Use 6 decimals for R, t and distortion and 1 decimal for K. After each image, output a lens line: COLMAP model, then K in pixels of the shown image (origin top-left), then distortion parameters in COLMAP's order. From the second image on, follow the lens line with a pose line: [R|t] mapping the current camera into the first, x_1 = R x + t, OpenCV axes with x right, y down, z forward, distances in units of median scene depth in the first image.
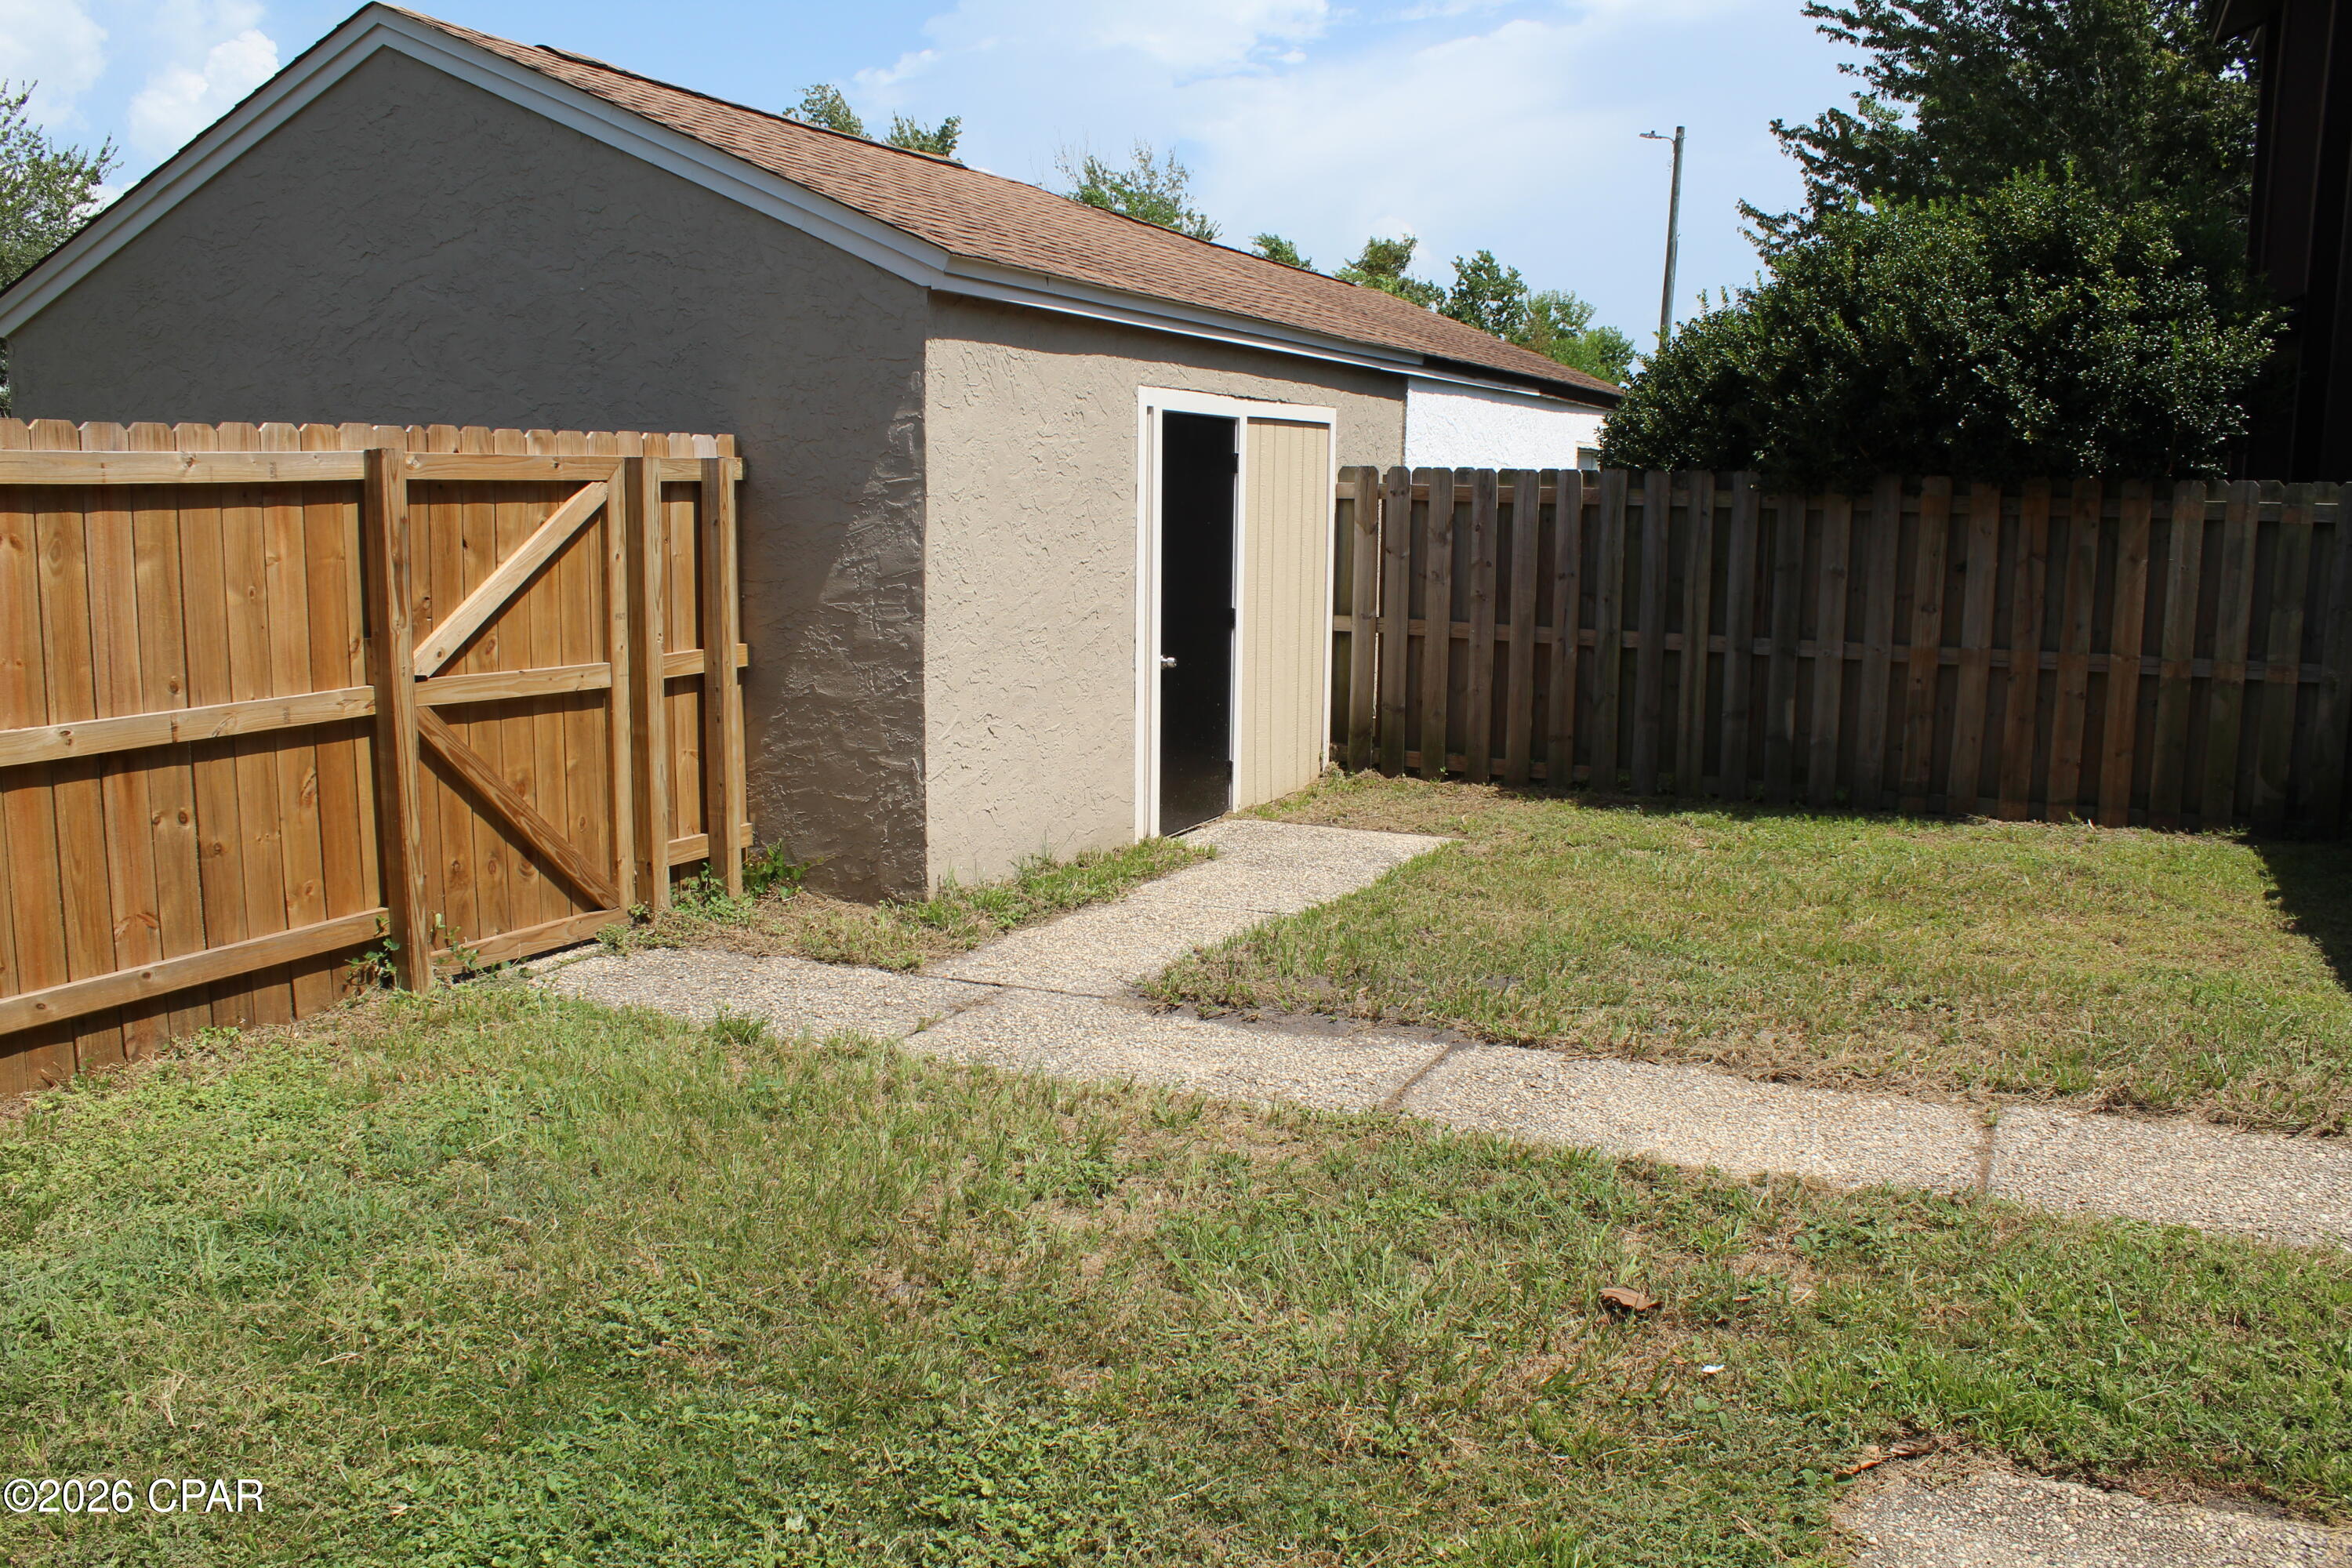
lens RADIAL K [[1939.3, 0, 1186.4], [0, 1939.3, 788.1], [0, 0, 1]] dist [-0.152676, 0.103473]
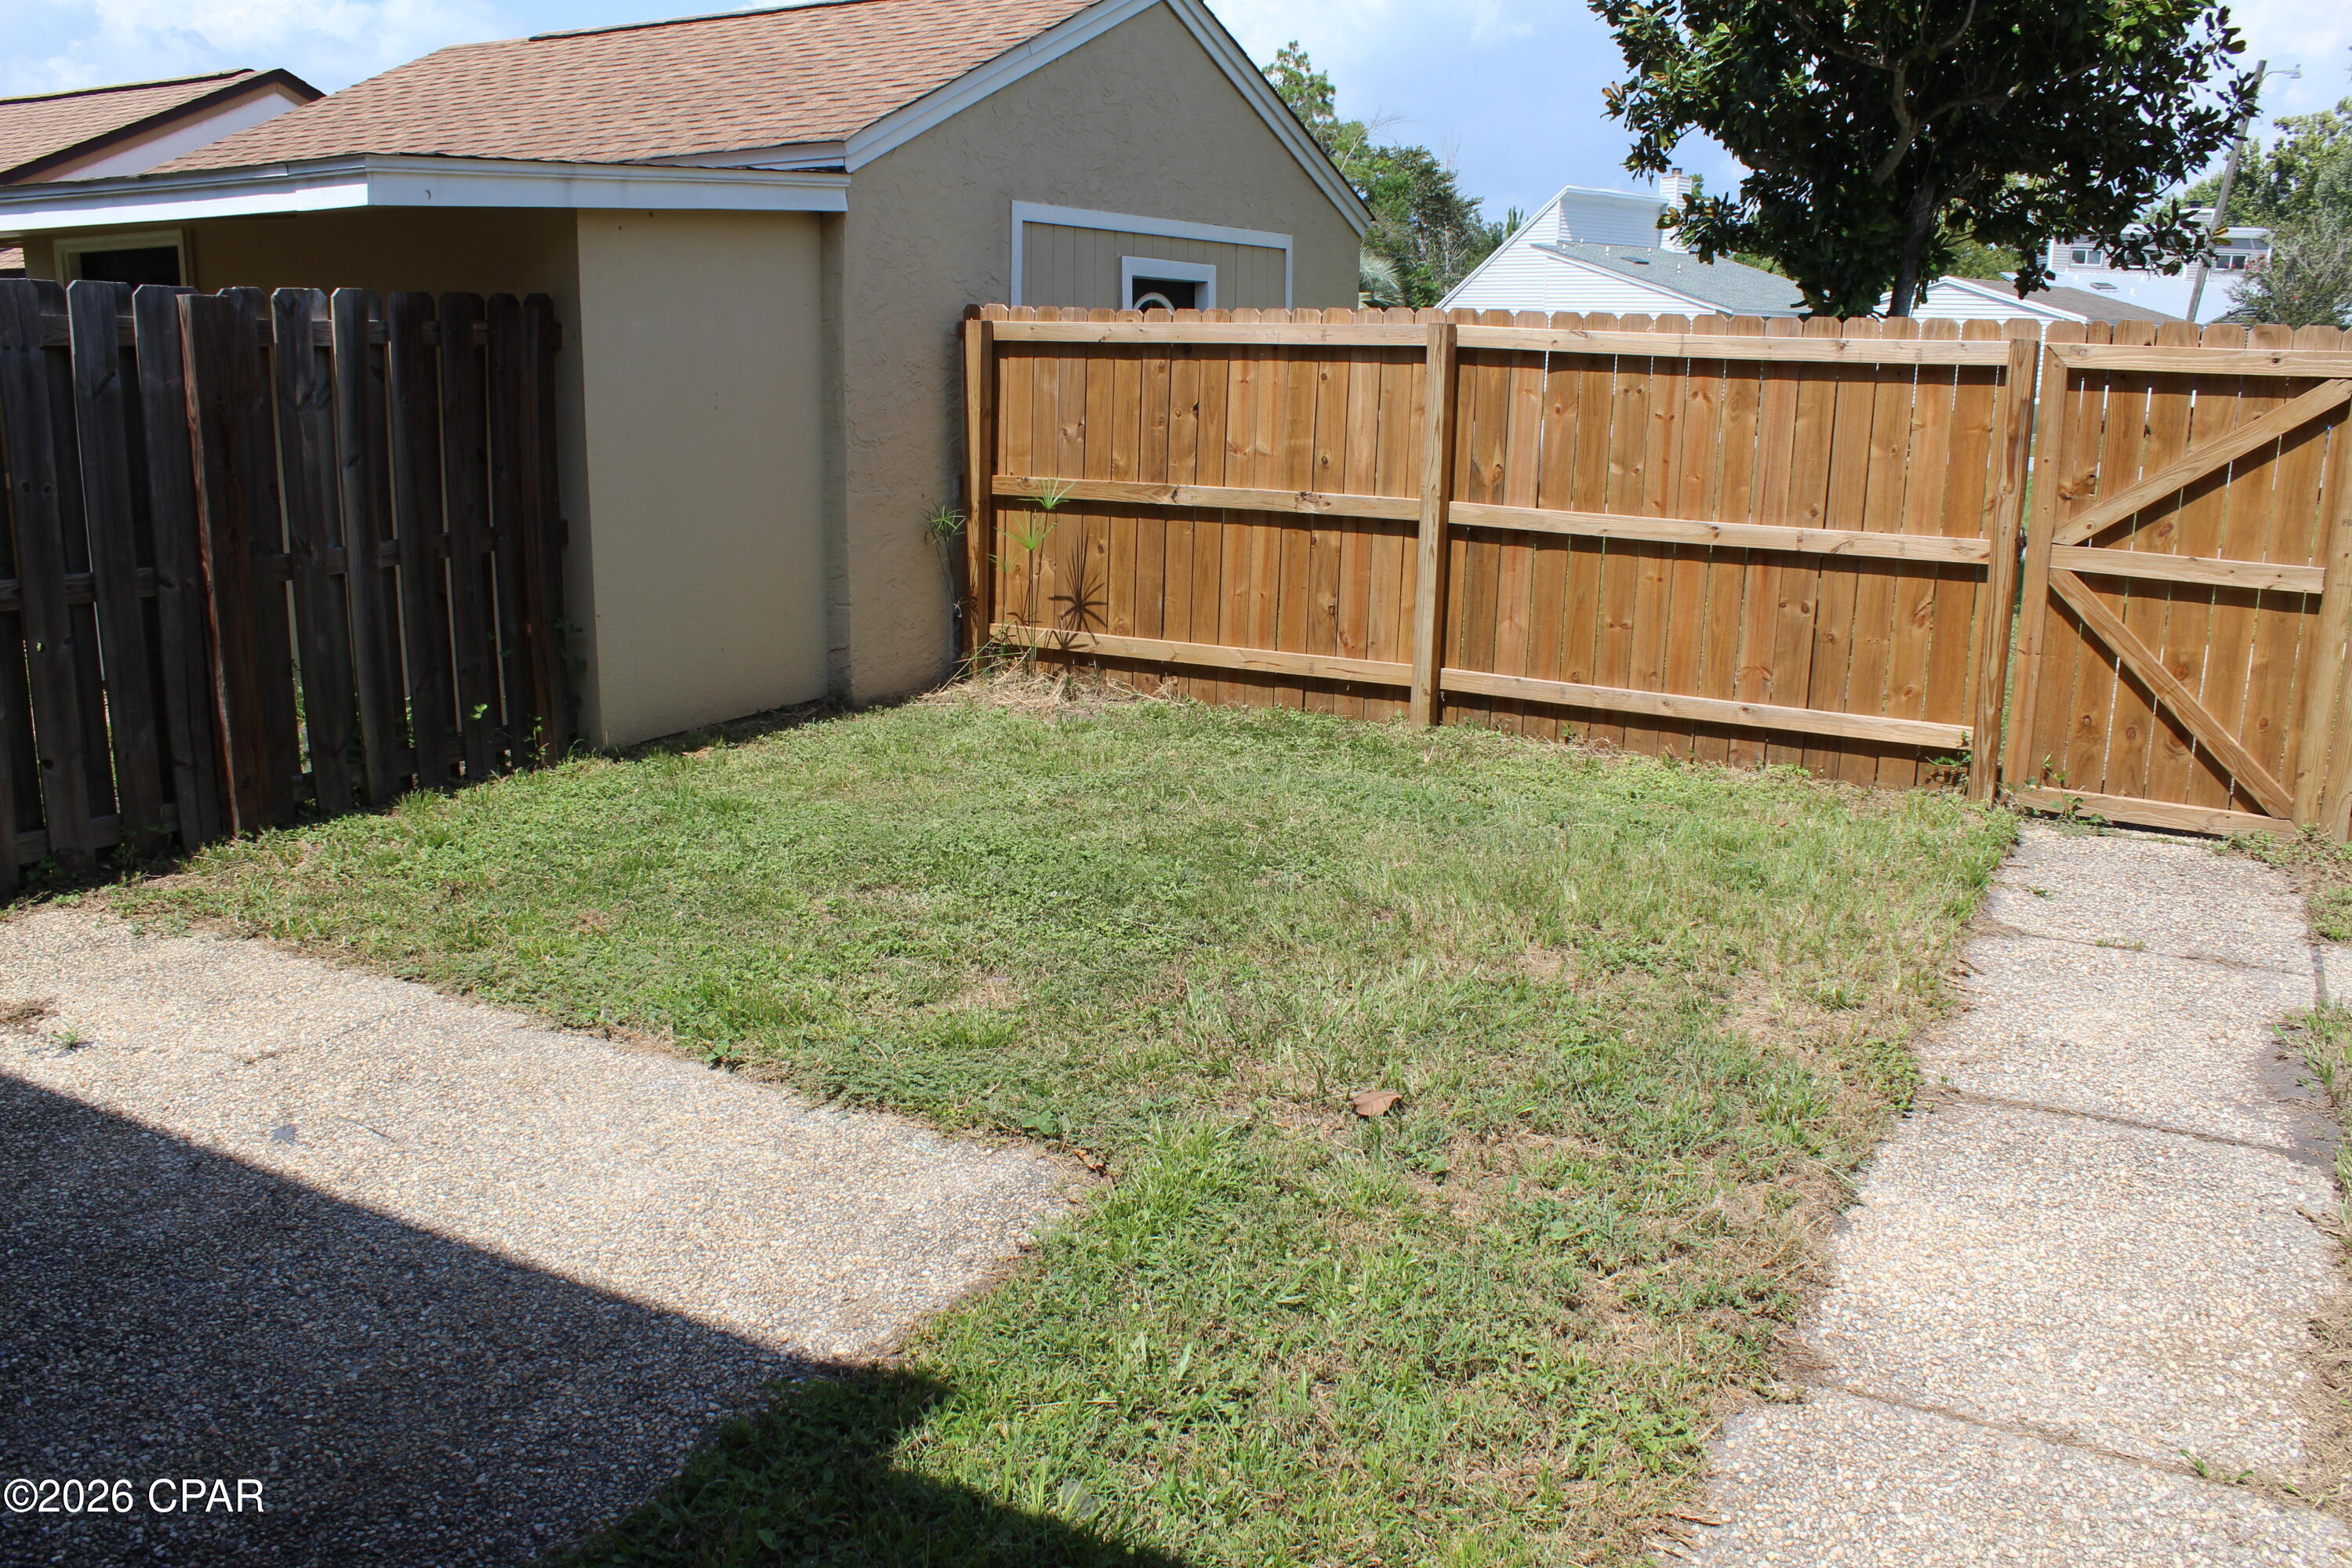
lens RADIAL K [[1939.3, 0, 1184.7], [0, 1939.3, 784.2], [0, 0, 1]] dist [-0.152676, 0.103473]
pose [[-0.091978, 0.198230, -0.975830, 0.862775], [-0.175737, 0.961370, 0.211857, -0.073778], [0.980131, 0.190976, -0.053588, 0.638961]]
